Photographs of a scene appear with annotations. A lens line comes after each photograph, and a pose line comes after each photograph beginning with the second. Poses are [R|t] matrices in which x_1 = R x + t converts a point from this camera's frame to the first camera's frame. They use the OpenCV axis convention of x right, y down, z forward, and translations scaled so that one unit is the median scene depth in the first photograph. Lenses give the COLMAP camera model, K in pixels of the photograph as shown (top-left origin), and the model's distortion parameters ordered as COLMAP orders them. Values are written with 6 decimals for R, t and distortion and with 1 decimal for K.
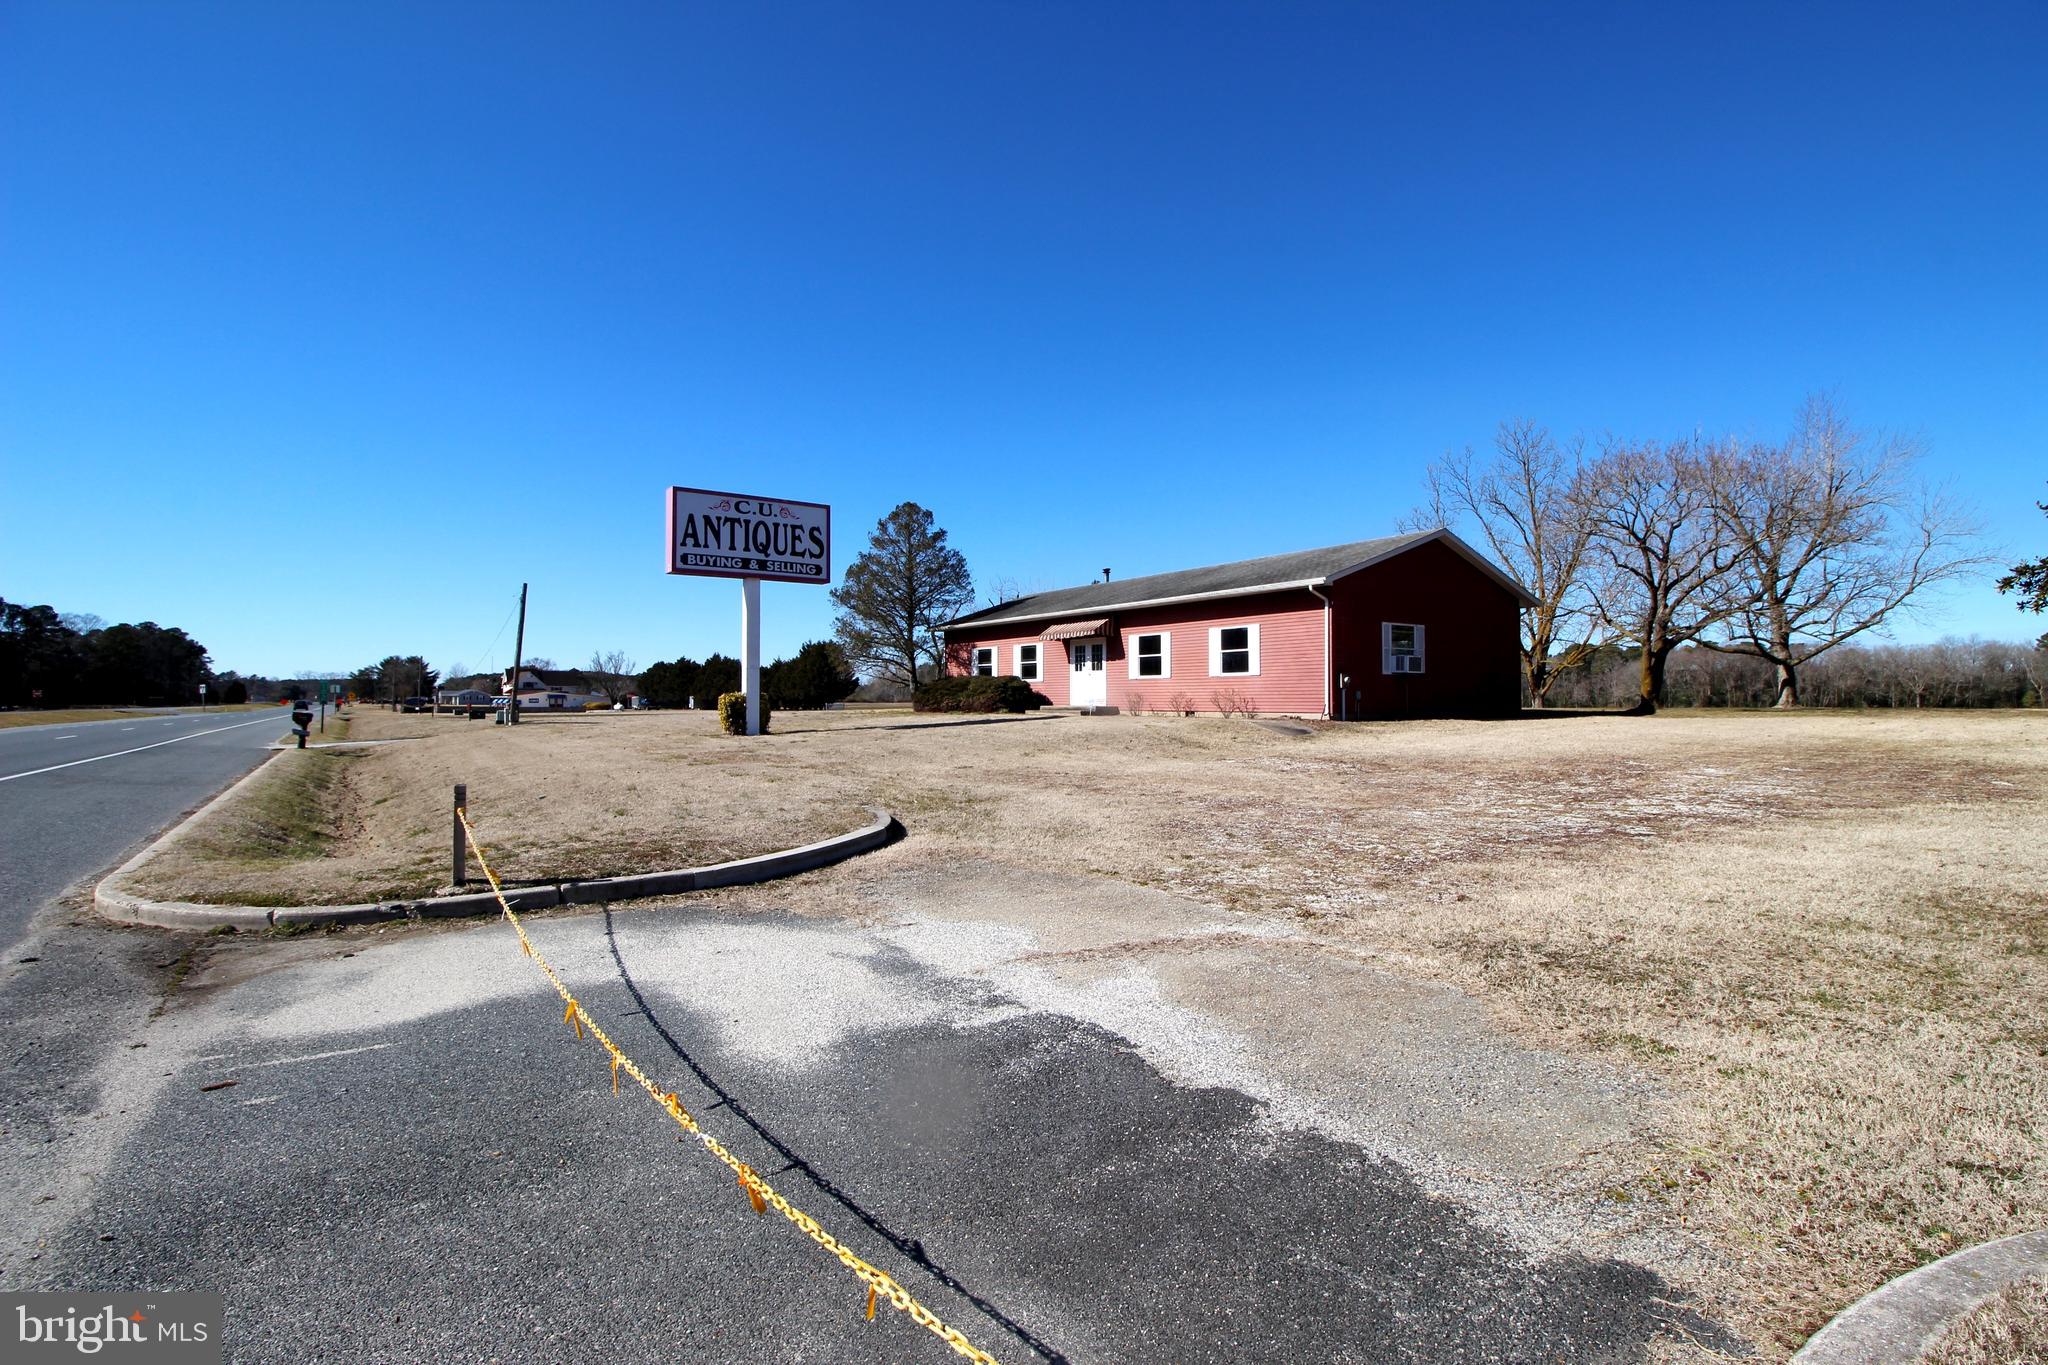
lens RADIAL K [[952.9, 0, 1034.0], [0, 952.9, 678.5], [0, 0, 1]] dist [0.000646, -0.015722]
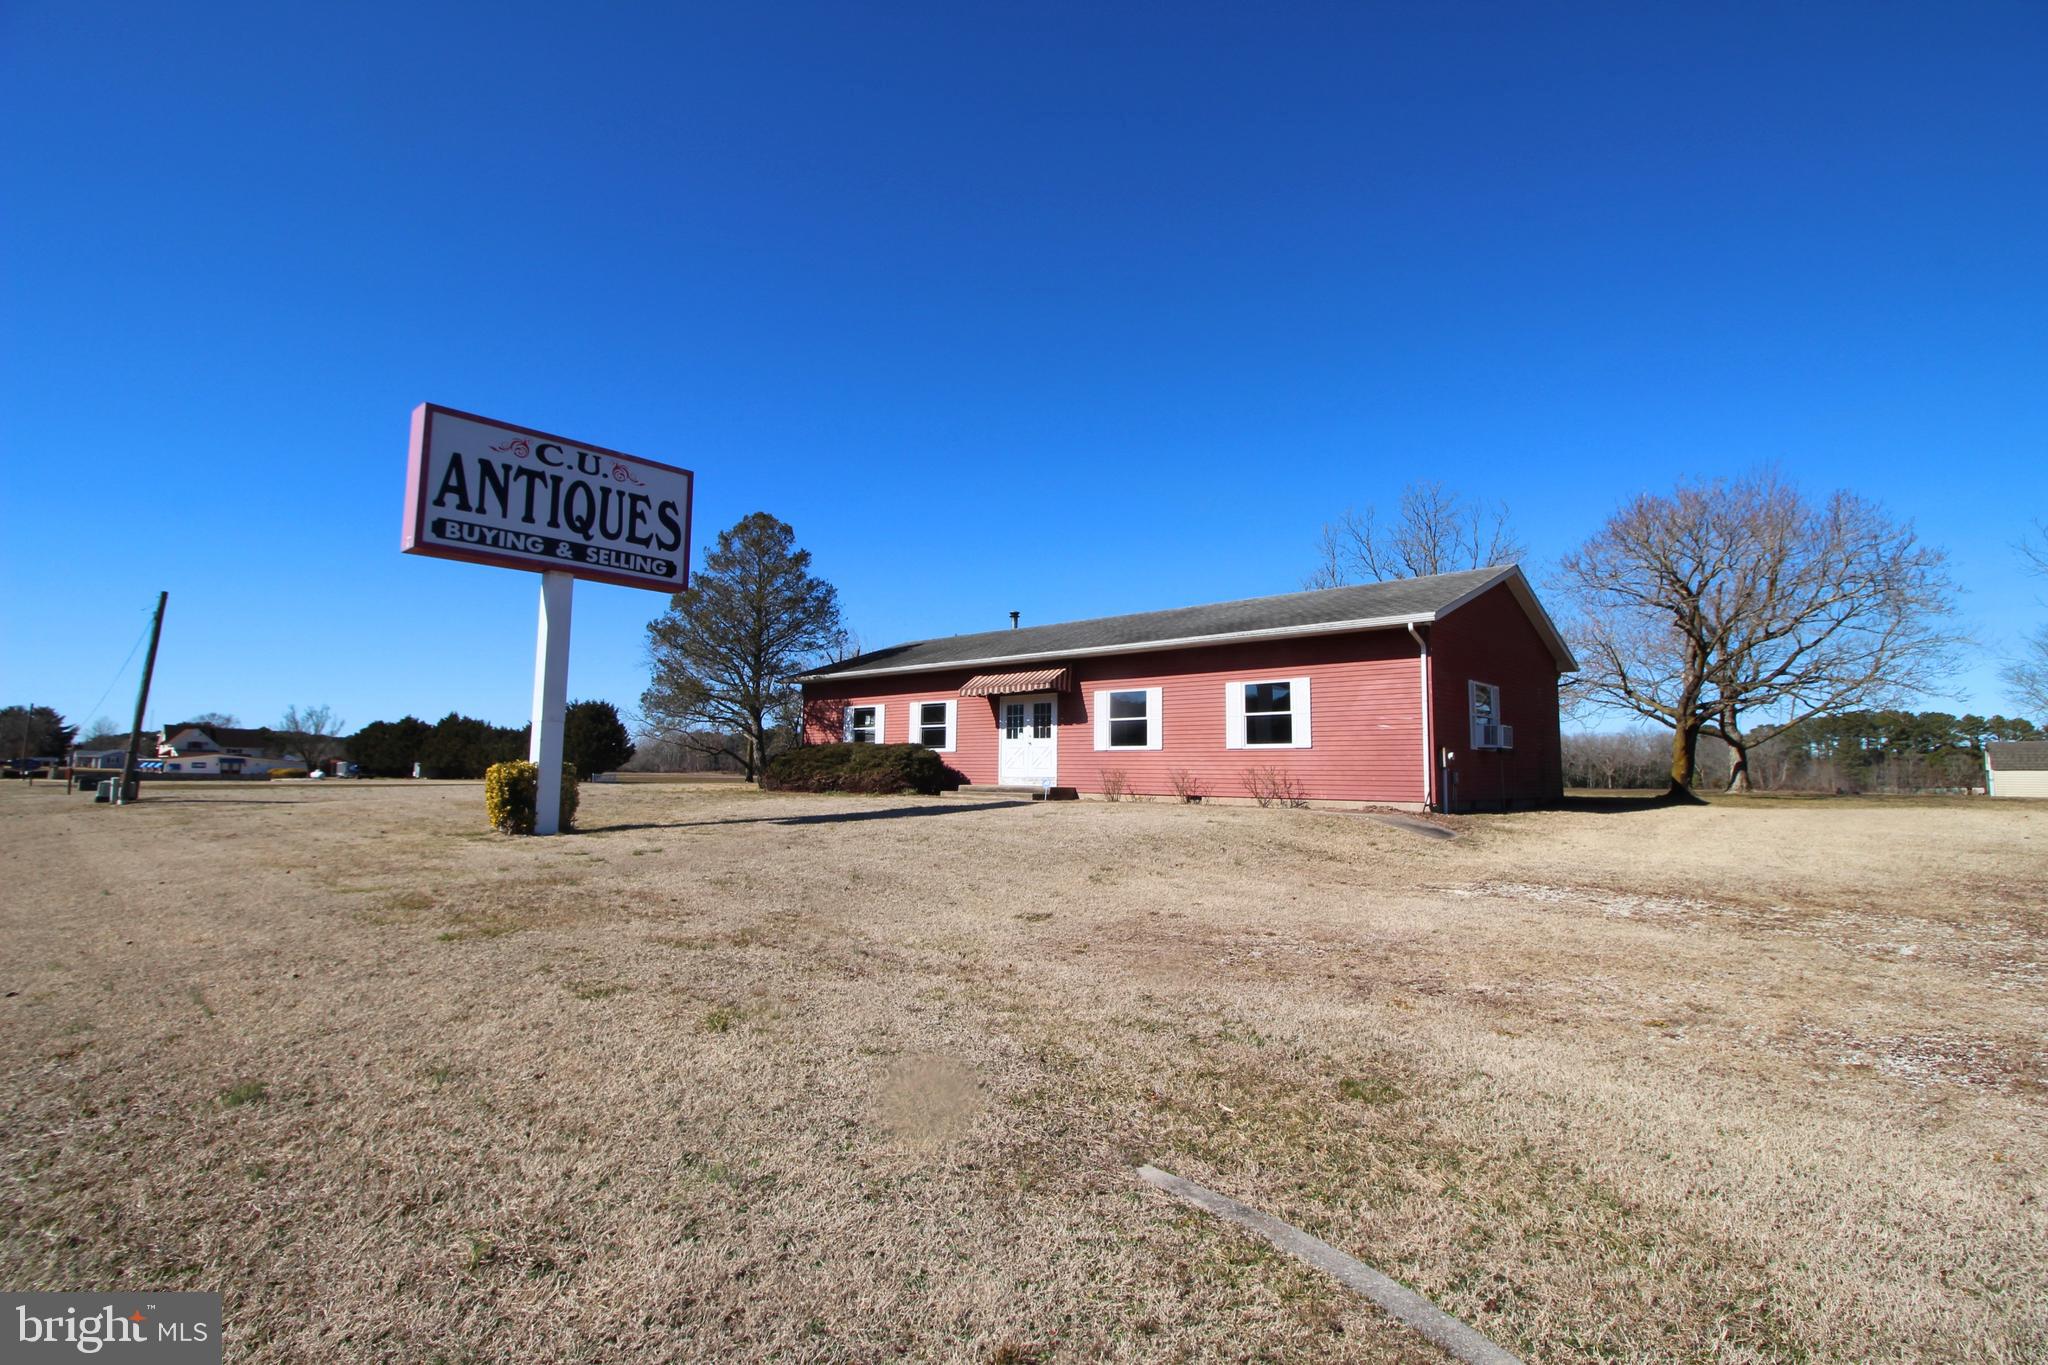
lens RADIAL K [[952.9, 0, 1034.0], [0, 952.9, 678.5], [0, 0, 1]] dist [0.000646, -0.015722]
pose [[0.973384, 0.034195, 0.226616, -0.102458], [-0.016849, 0.996808, -0.078038, 0.002994], [-0.228561, 0.072143, 0.970853, 0.260409]]
